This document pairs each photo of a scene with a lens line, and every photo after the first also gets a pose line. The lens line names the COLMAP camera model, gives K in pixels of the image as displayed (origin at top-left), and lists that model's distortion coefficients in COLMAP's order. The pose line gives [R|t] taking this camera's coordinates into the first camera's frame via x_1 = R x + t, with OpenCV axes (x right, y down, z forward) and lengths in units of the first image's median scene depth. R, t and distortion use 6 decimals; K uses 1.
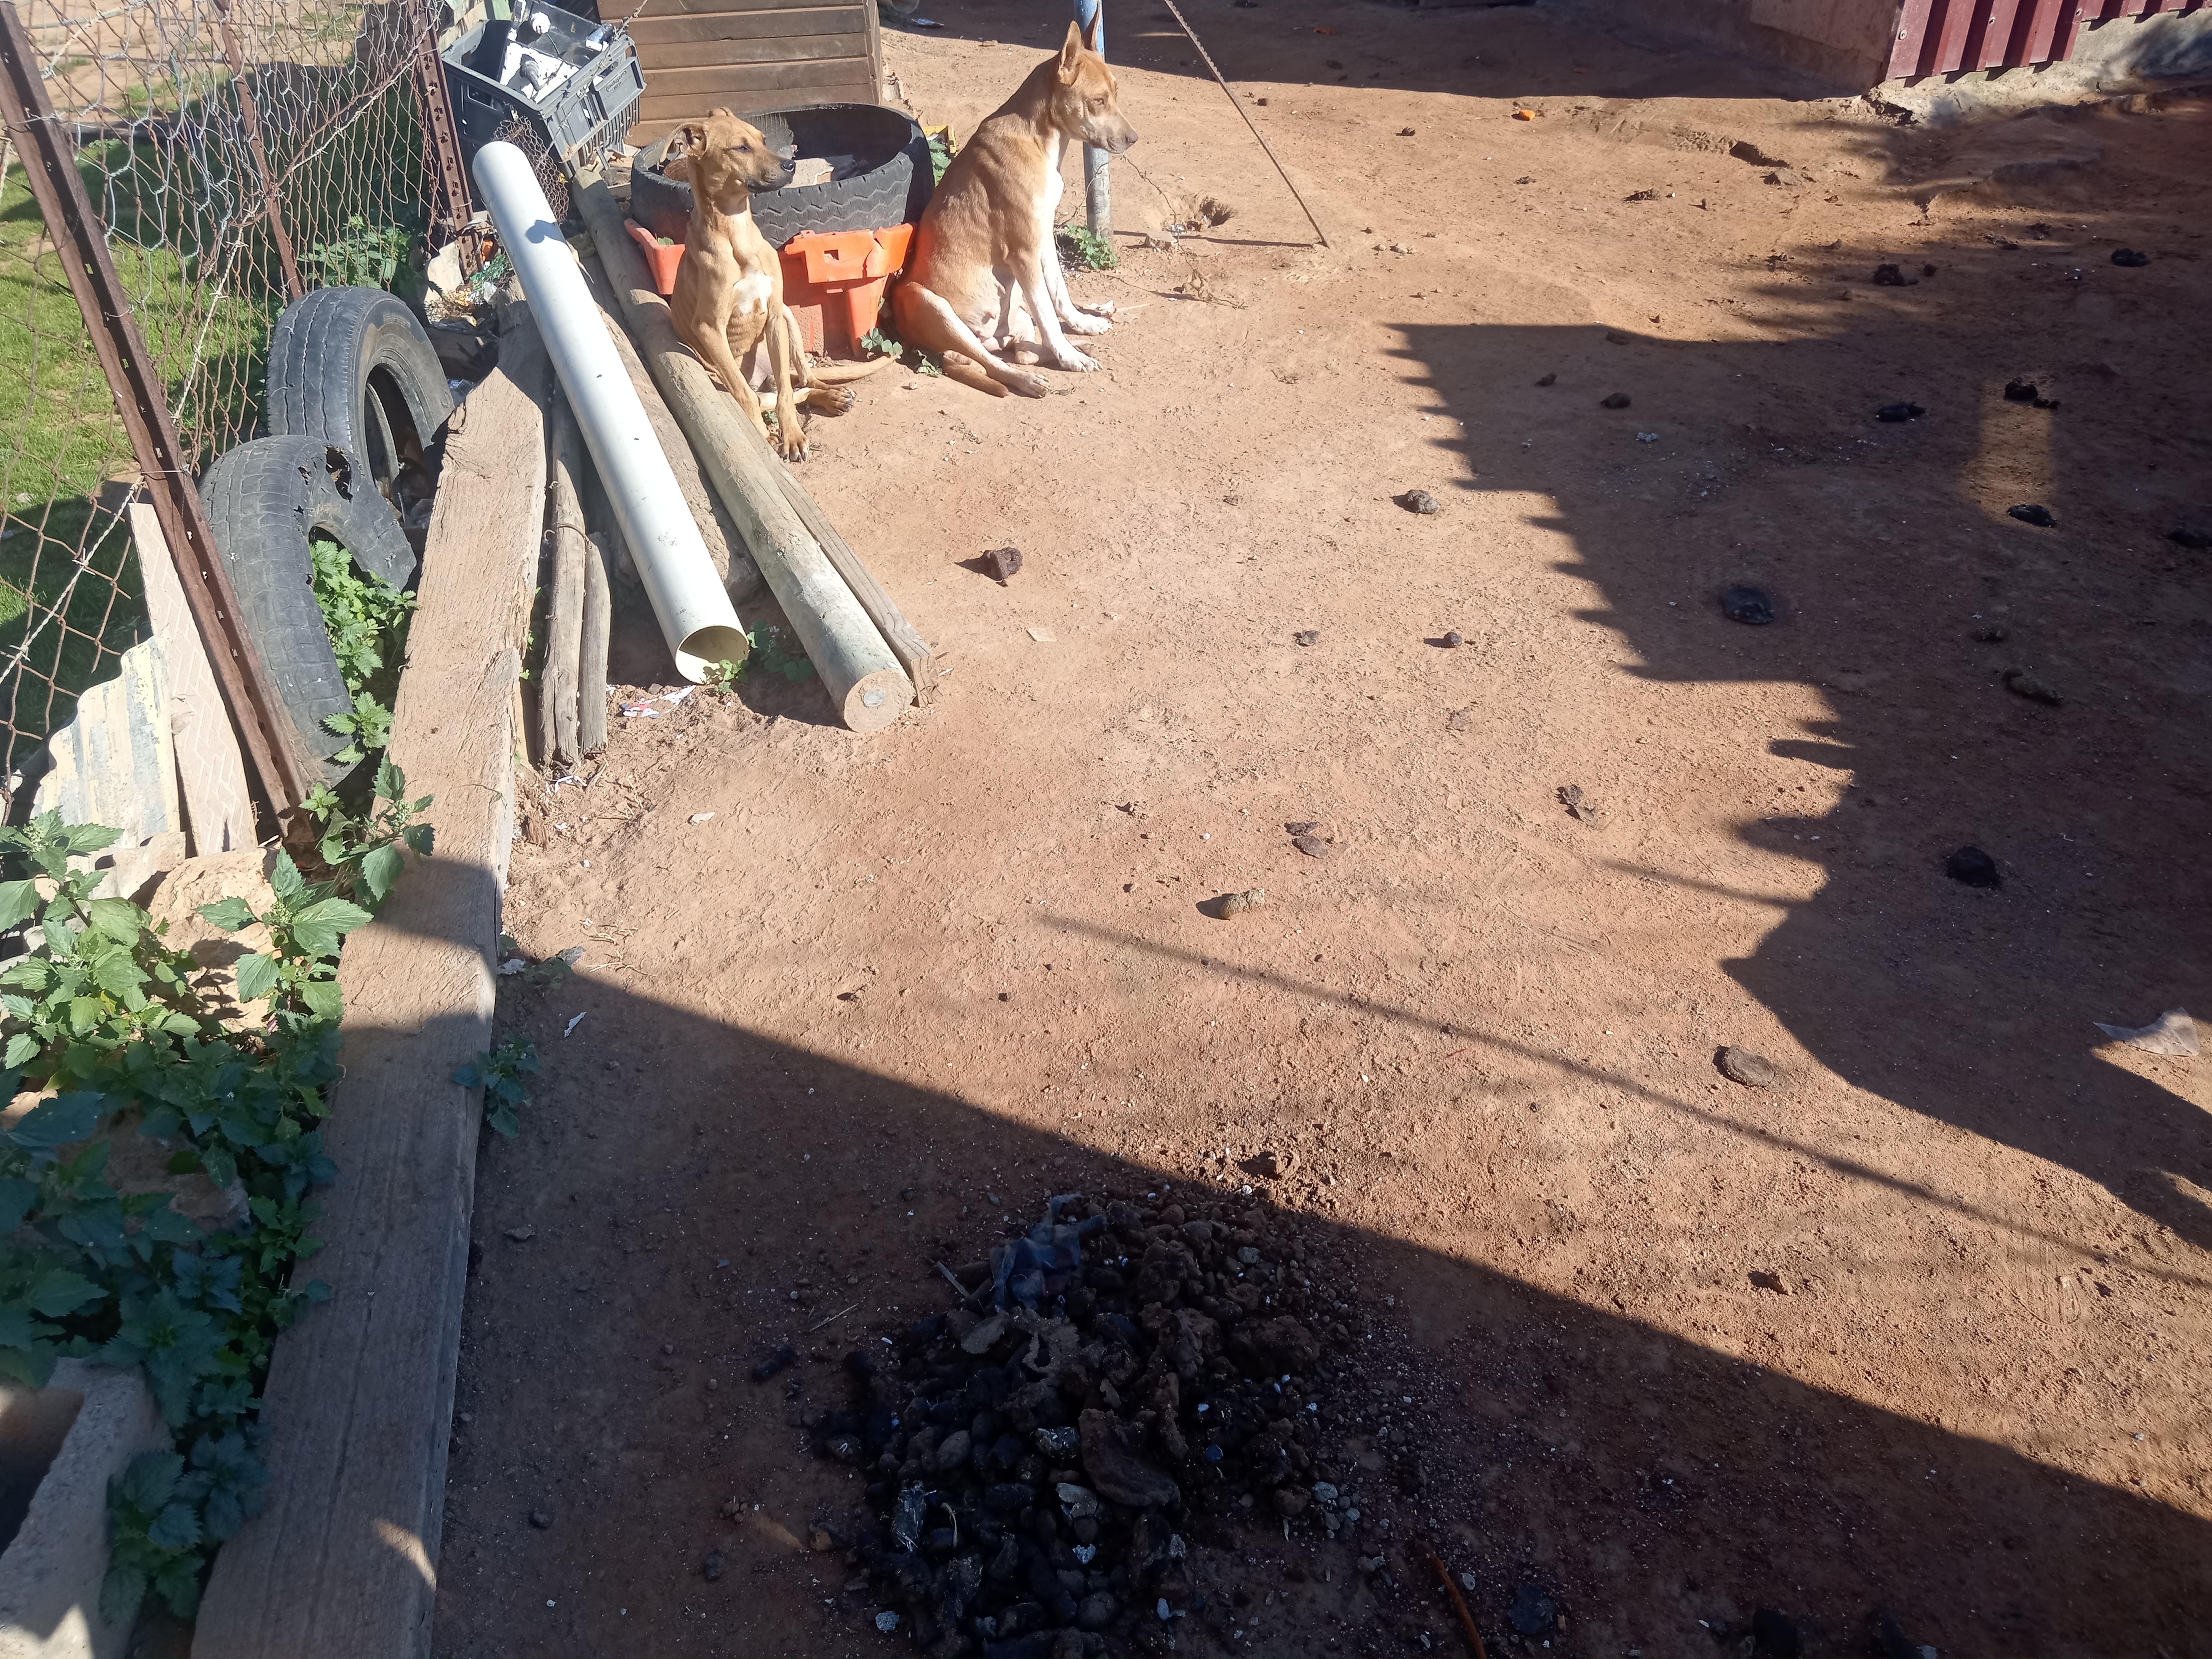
lens RADIAL K [[1708.1, 0, 1103.4], [0, 1708.1, 844.1], [0, 0, 1]] dist [-0.002591, 0.000524]
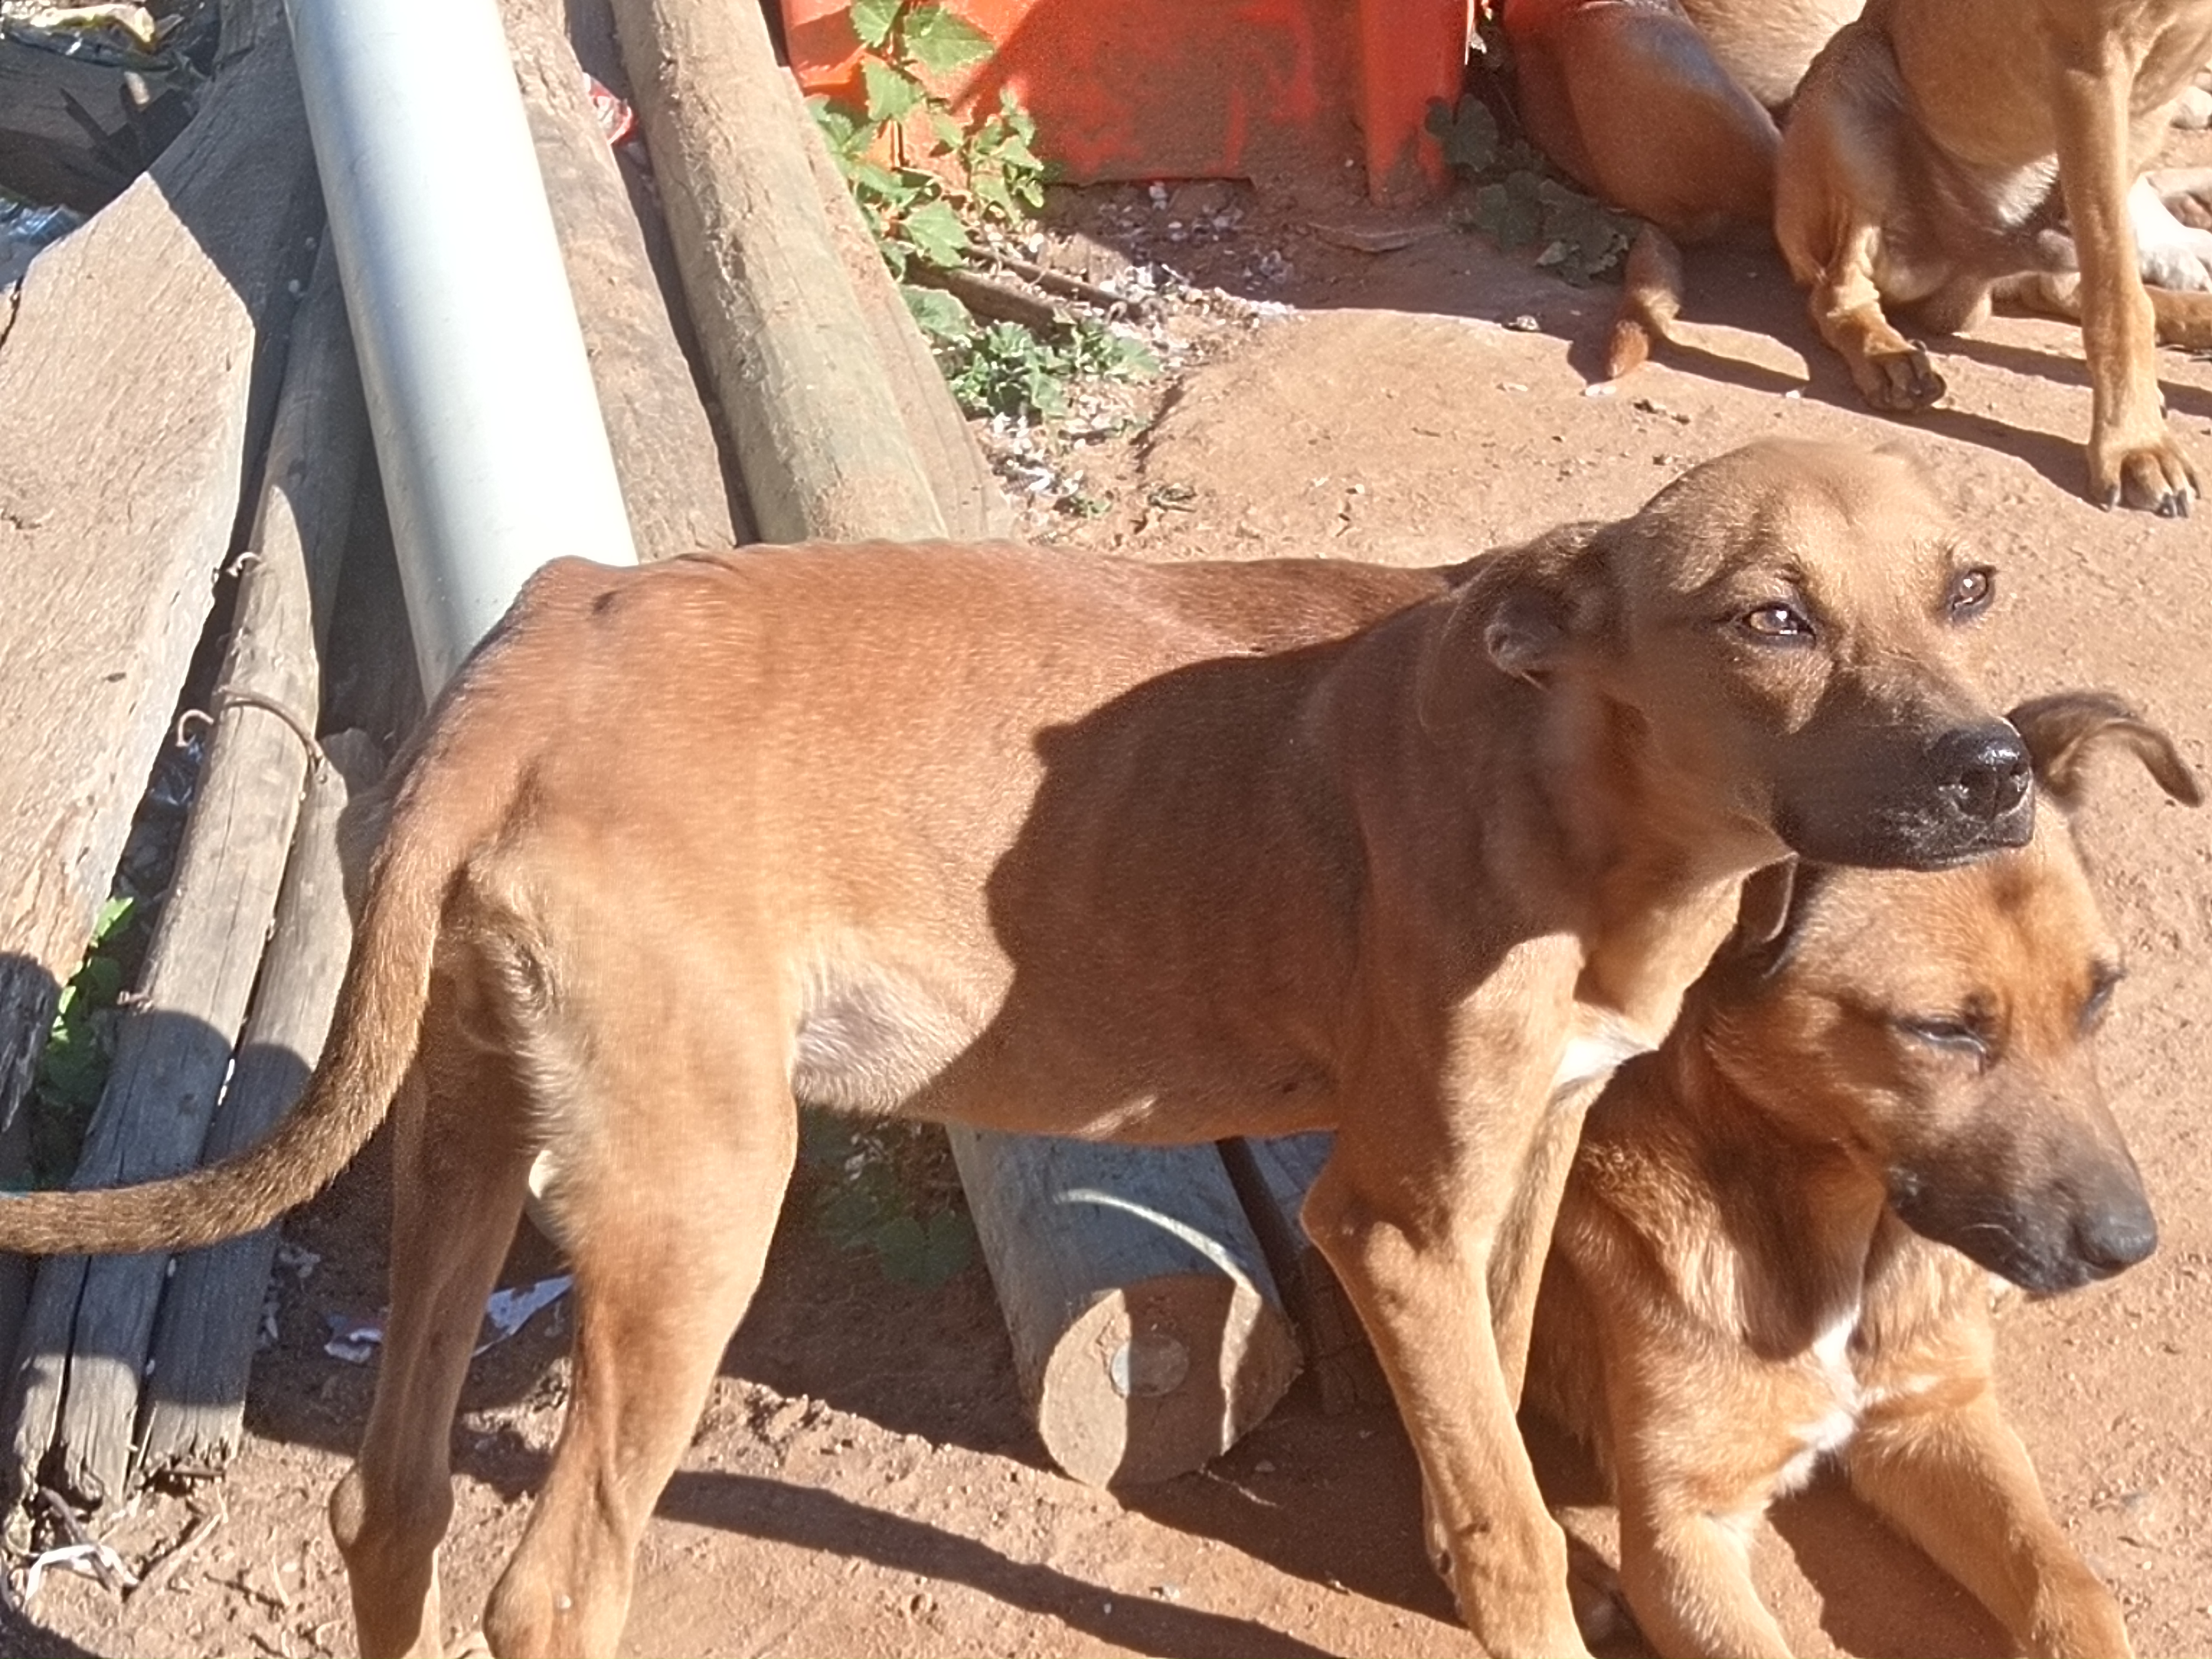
lens RADIAL K [[6241.9, 0, 1106.0], [0, 6241.9, 829.5], [0, 0, 1]] dist [0.130860, -0.008407]
pose [[0.971783, 0.069713, -0.225340, 0.116454], [-0.109076, 0.979861, -0.167256, 0.000031], [0.209142, 0.187116, 0.959816, -0.004653]]
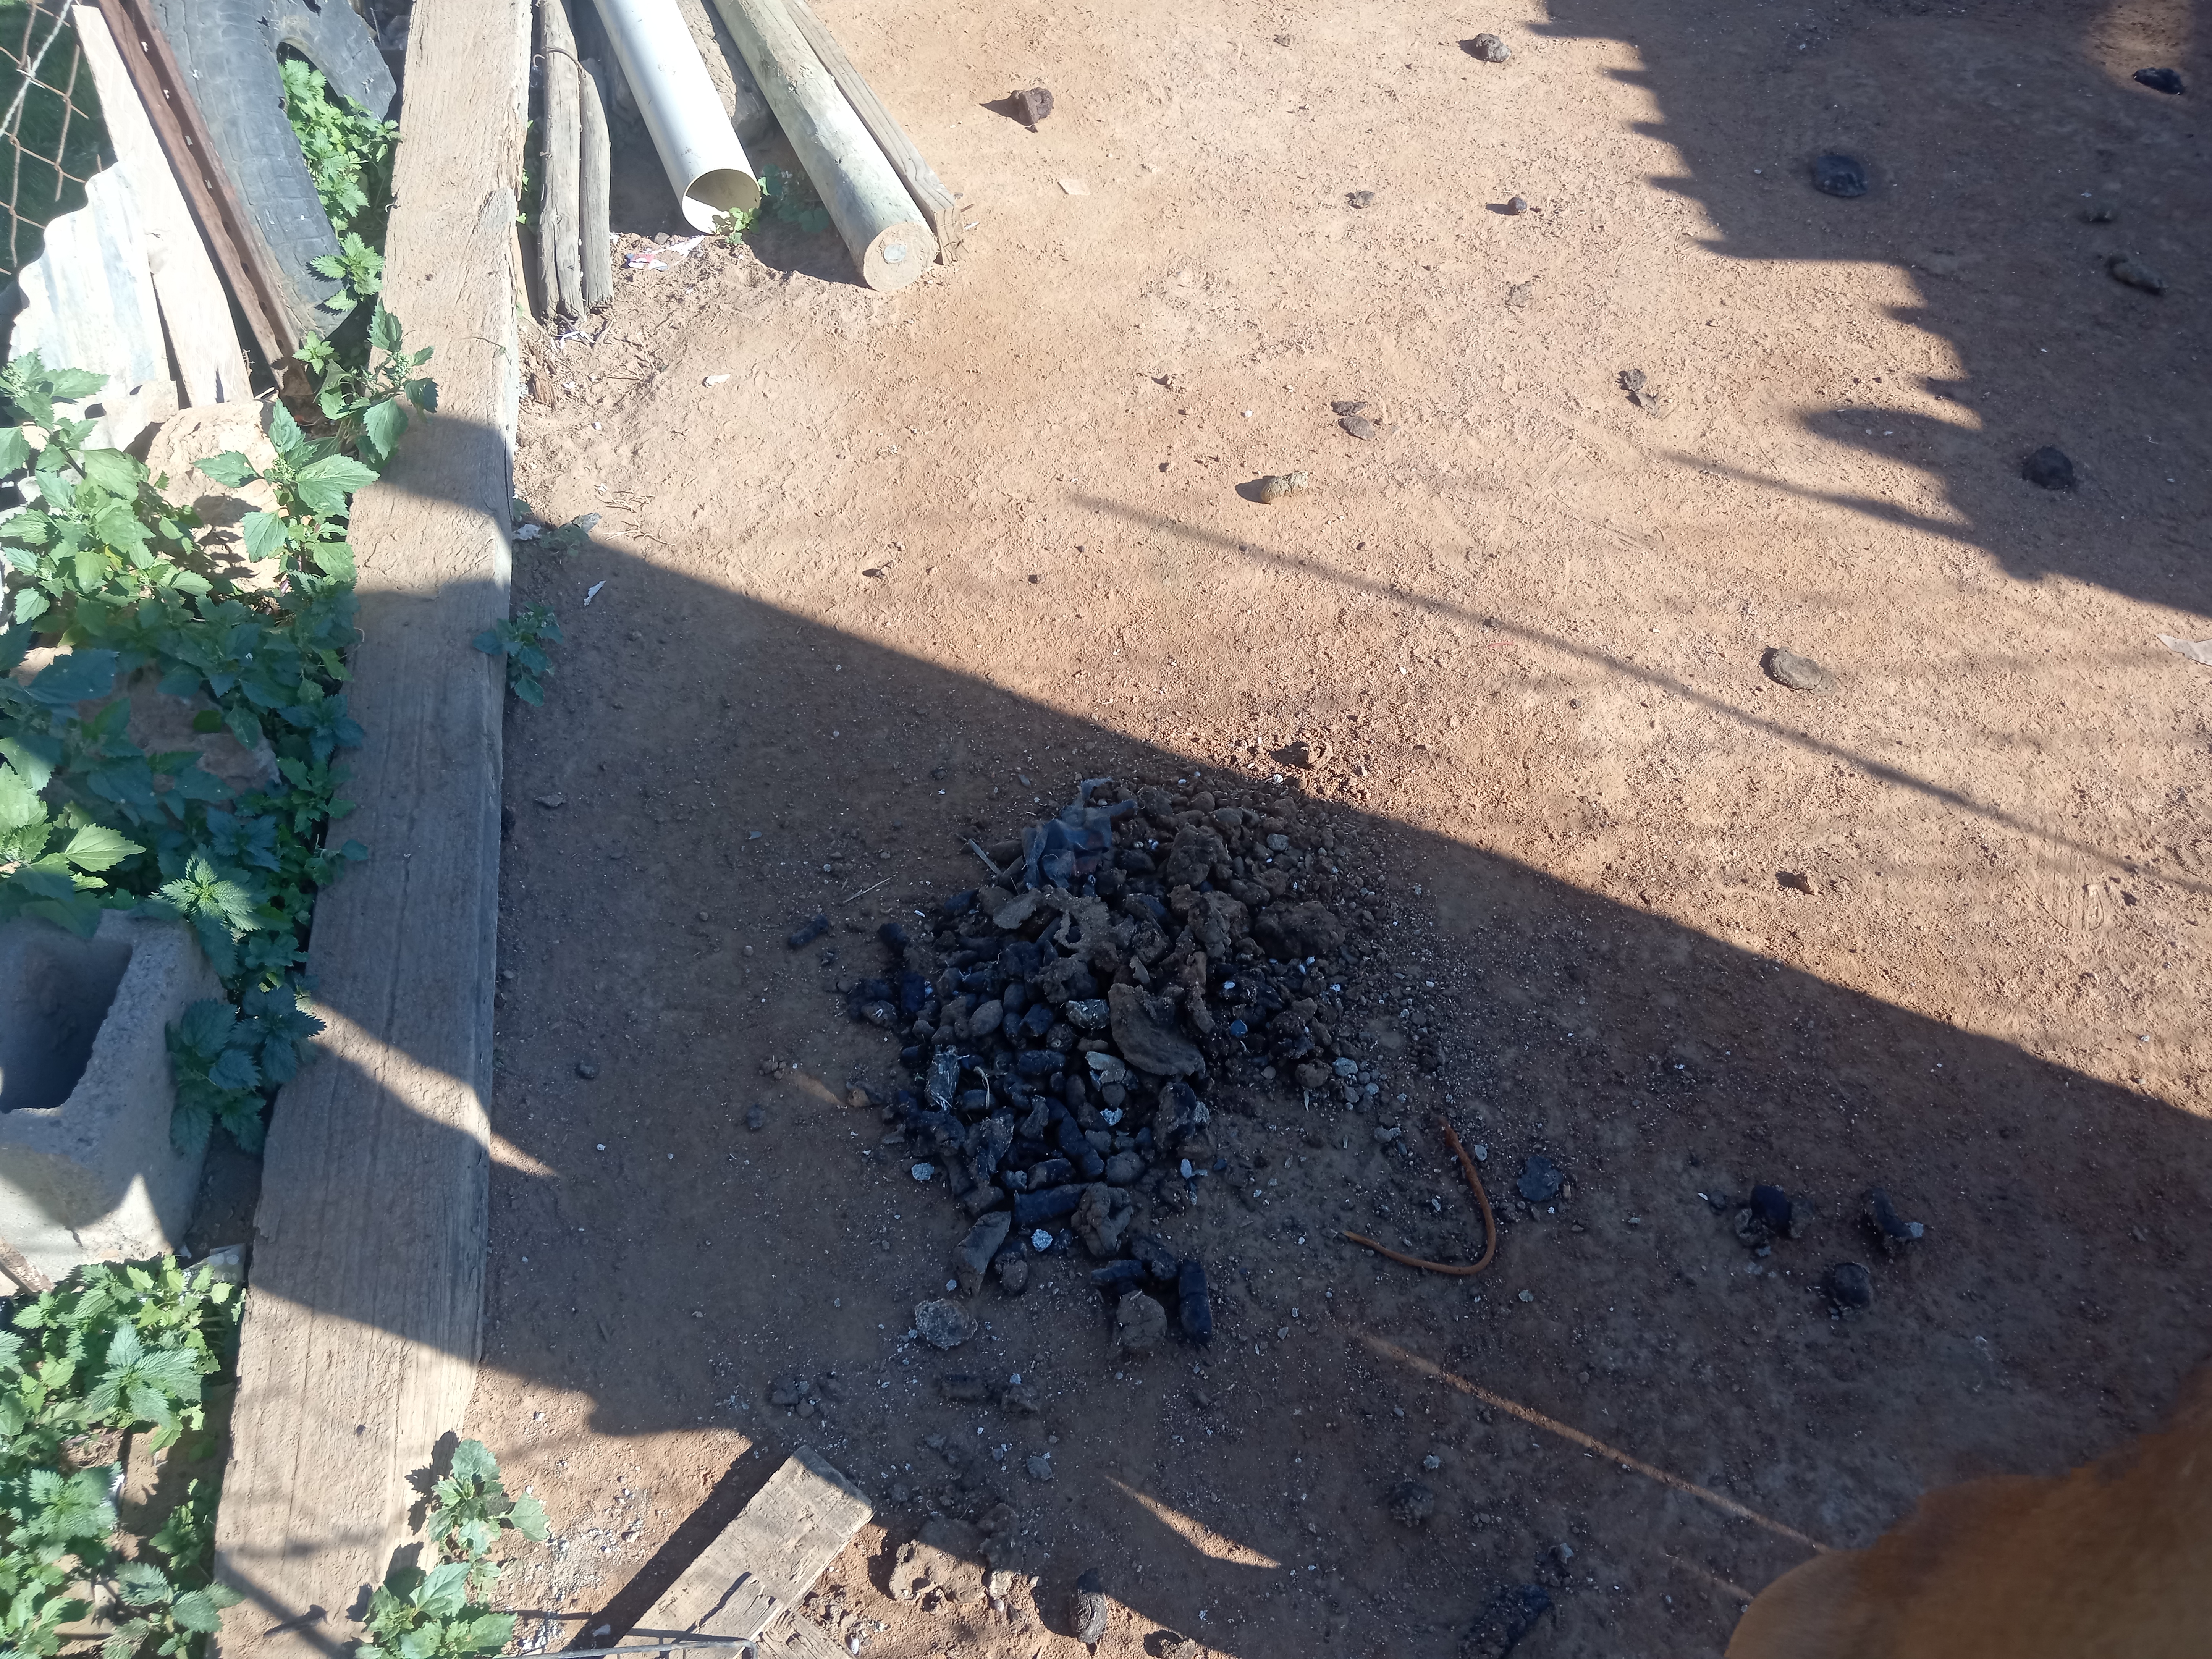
lens RADIAL K [[1697.0, 0, 1096.6], [0, 1697.0, 847.6], [0, 0, 1]] dist [-0.001050, -0.001048]
pose [[0.999625, 0.027046, -0.004178, -0.016684], [-0.025304, 0.971588, 0.235322, 0.012244], [0.010424, -0.235128, 0.971909, 0.030920]]
